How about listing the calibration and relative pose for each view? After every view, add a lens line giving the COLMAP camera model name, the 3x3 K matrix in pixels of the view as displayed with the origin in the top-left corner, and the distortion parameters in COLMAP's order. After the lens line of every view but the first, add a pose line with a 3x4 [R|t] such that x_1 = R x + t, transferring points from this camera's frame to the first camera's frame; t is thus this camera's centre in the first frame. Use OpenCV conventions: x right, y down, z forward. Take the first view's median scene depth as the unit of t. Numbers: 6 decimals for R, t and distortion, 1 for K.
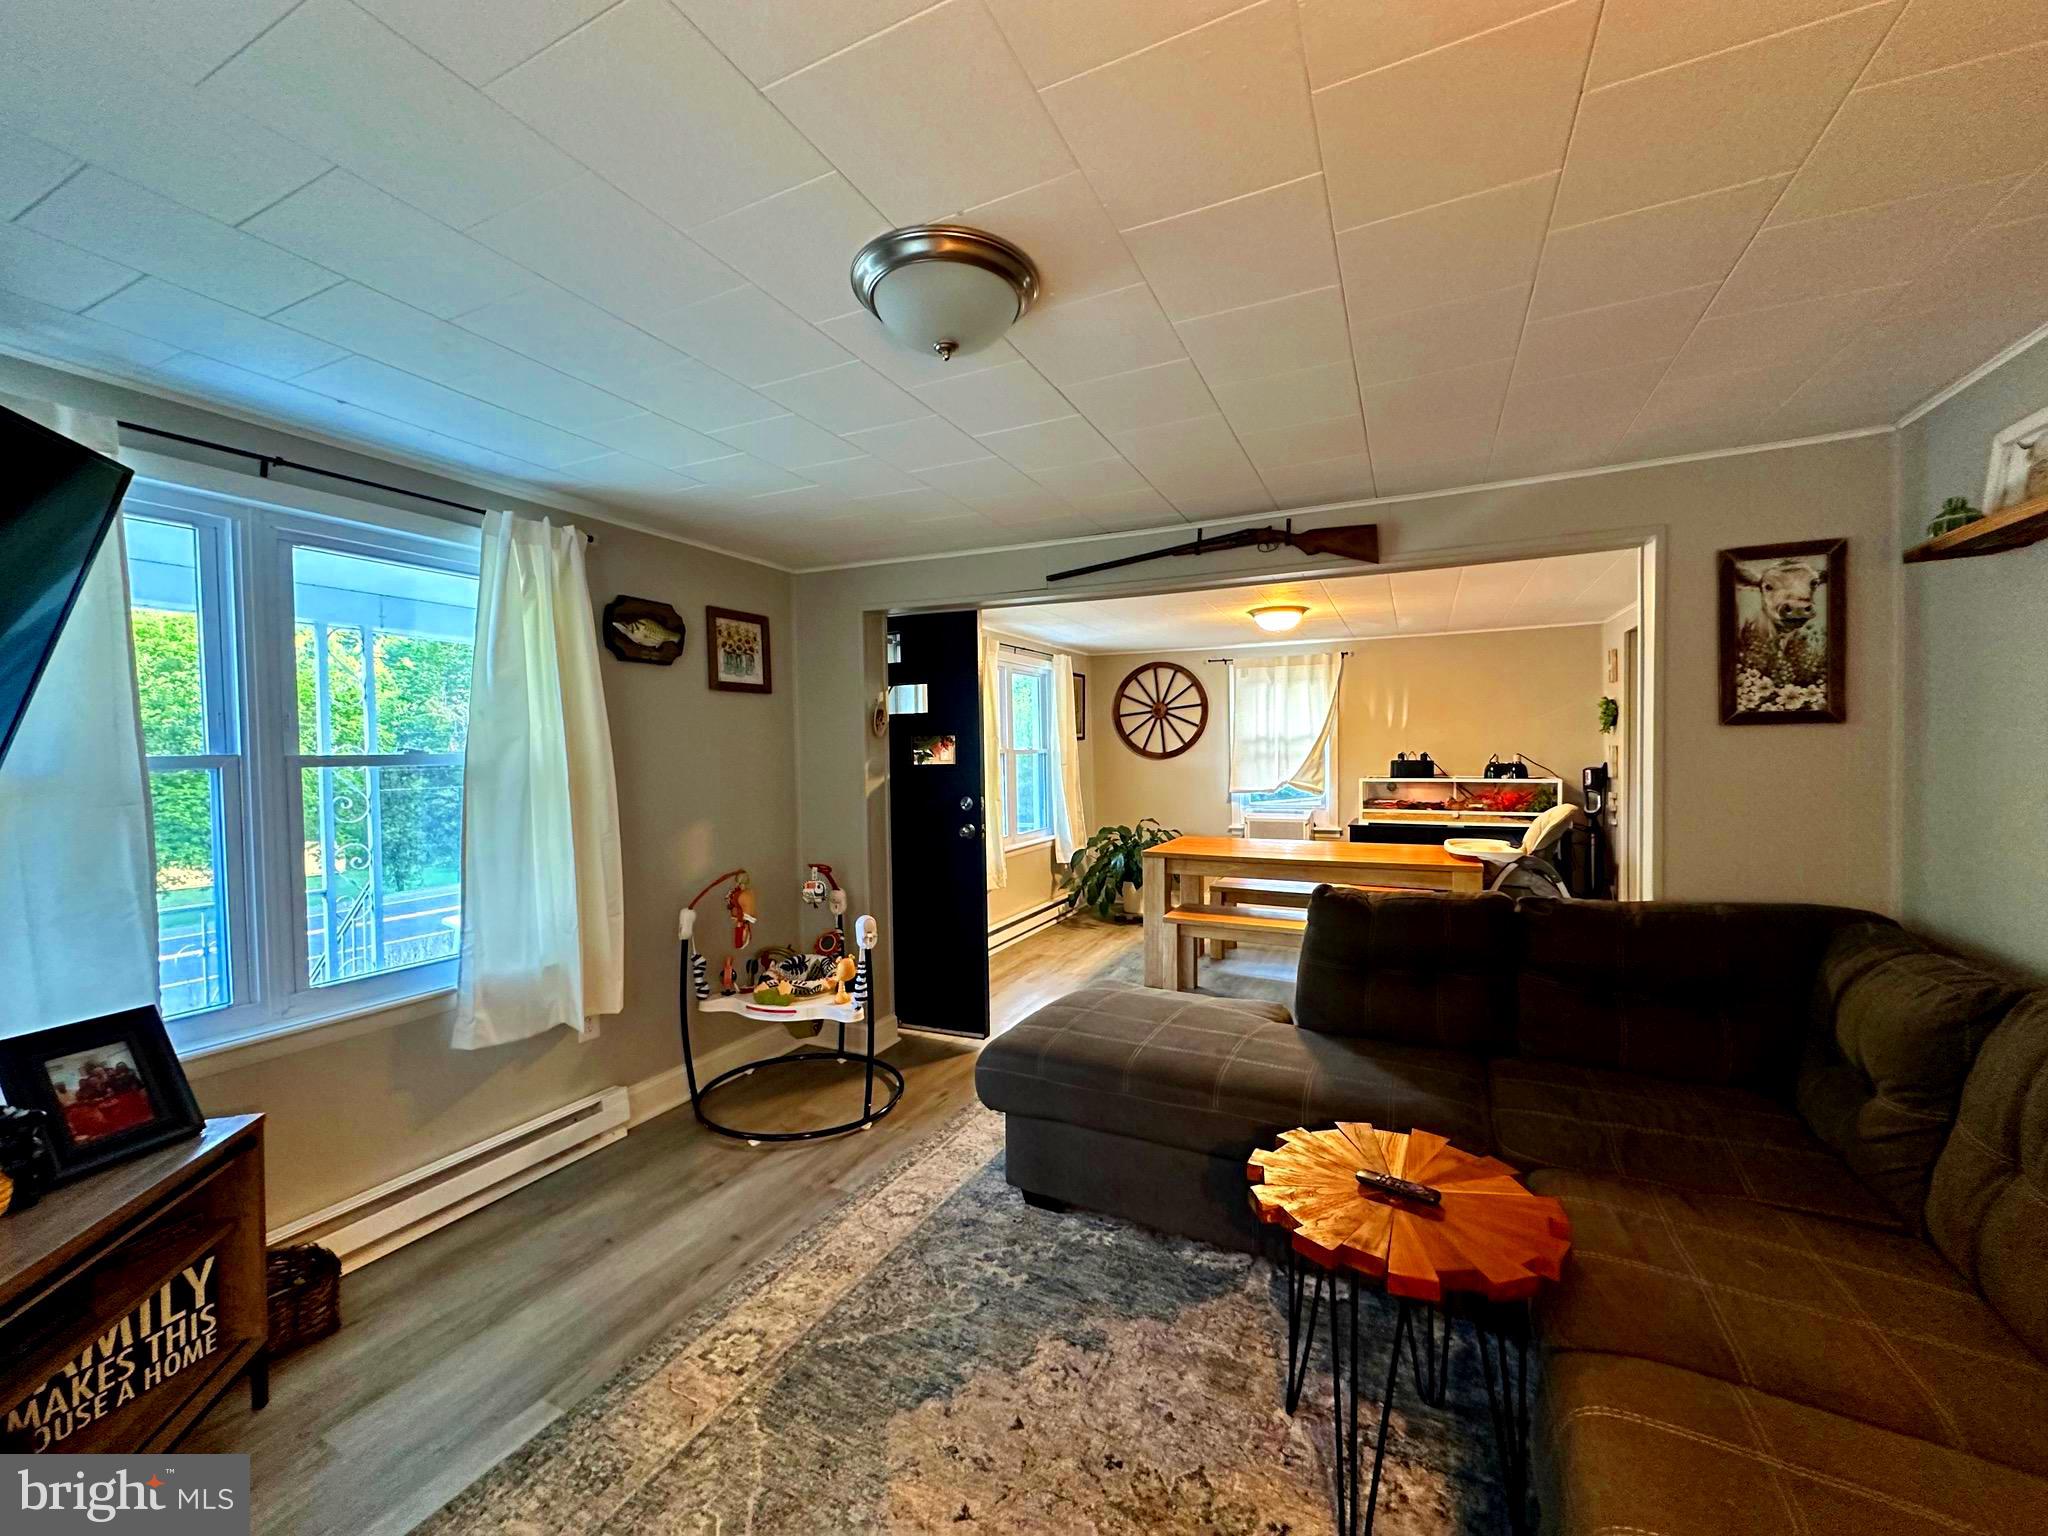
lens RADIAL K [[808.4, 0, 1026.7], [0, 808.4, 767.1], [0, 0, 1]] dist [-0.001532, -0.000041]
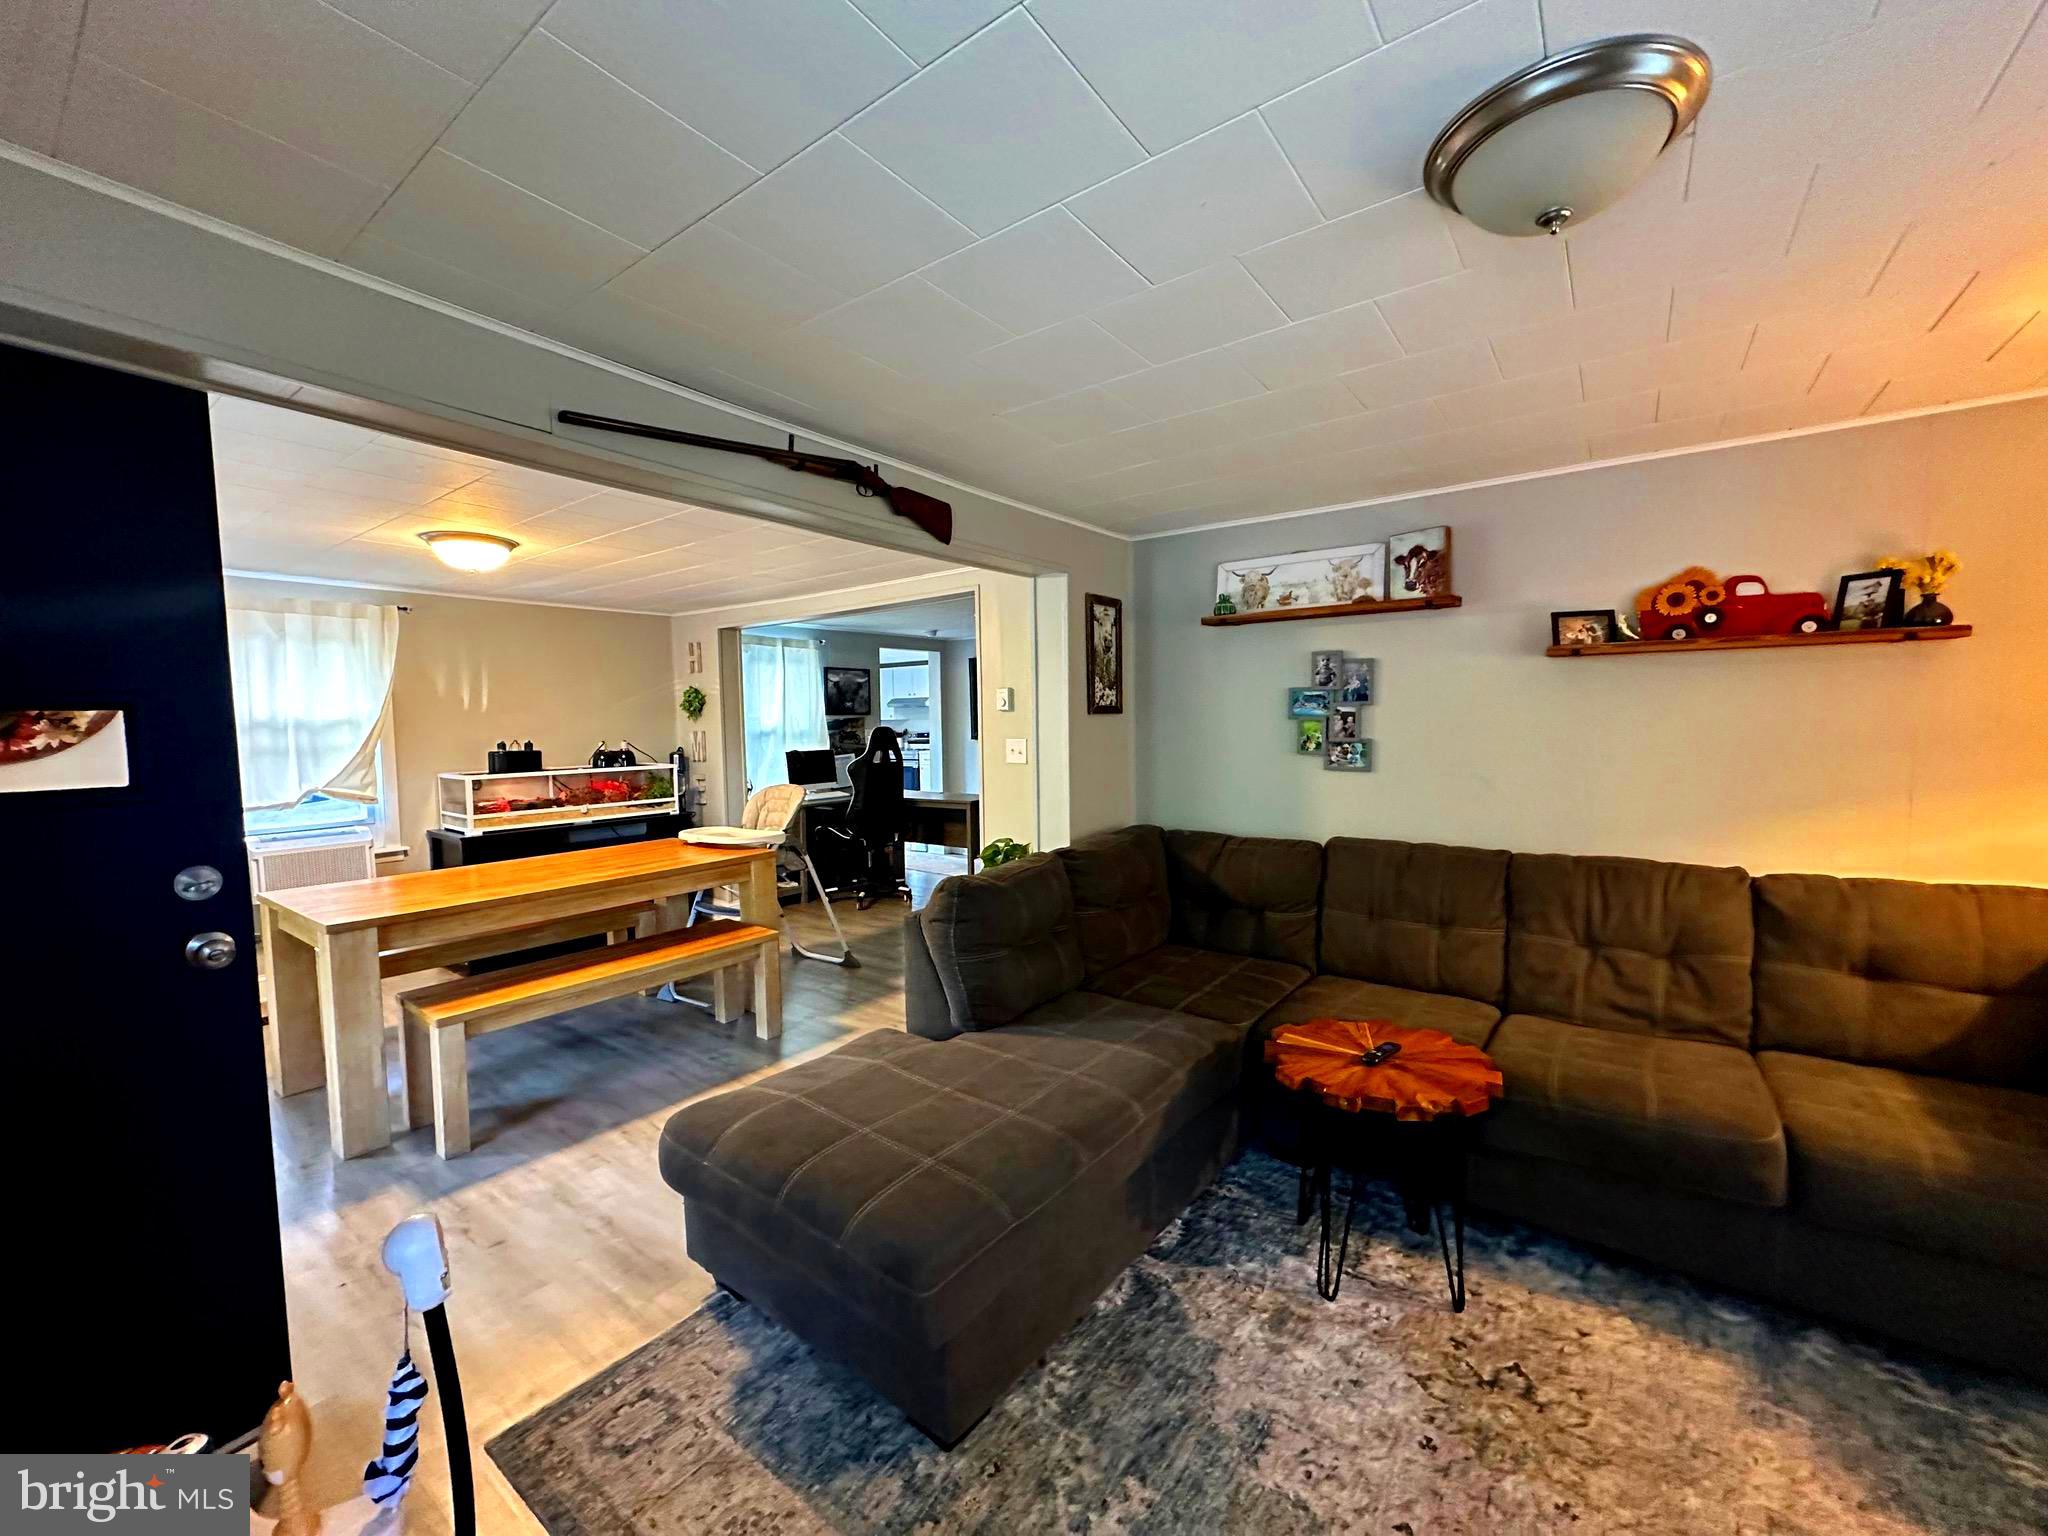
lens RADIAL K [[808.4, 0, 1023.6], [0, 808.4, 769.6], [0, 0, 1]] dist [-0.001532, -0.000041]
pose [[0.190067, -0.053123, 0.980333, -0.615859], [0.036441, 0.998229, 0.047028, -0.024789], [-0.981095, 0.026786, 0.191666, 0.851838]]
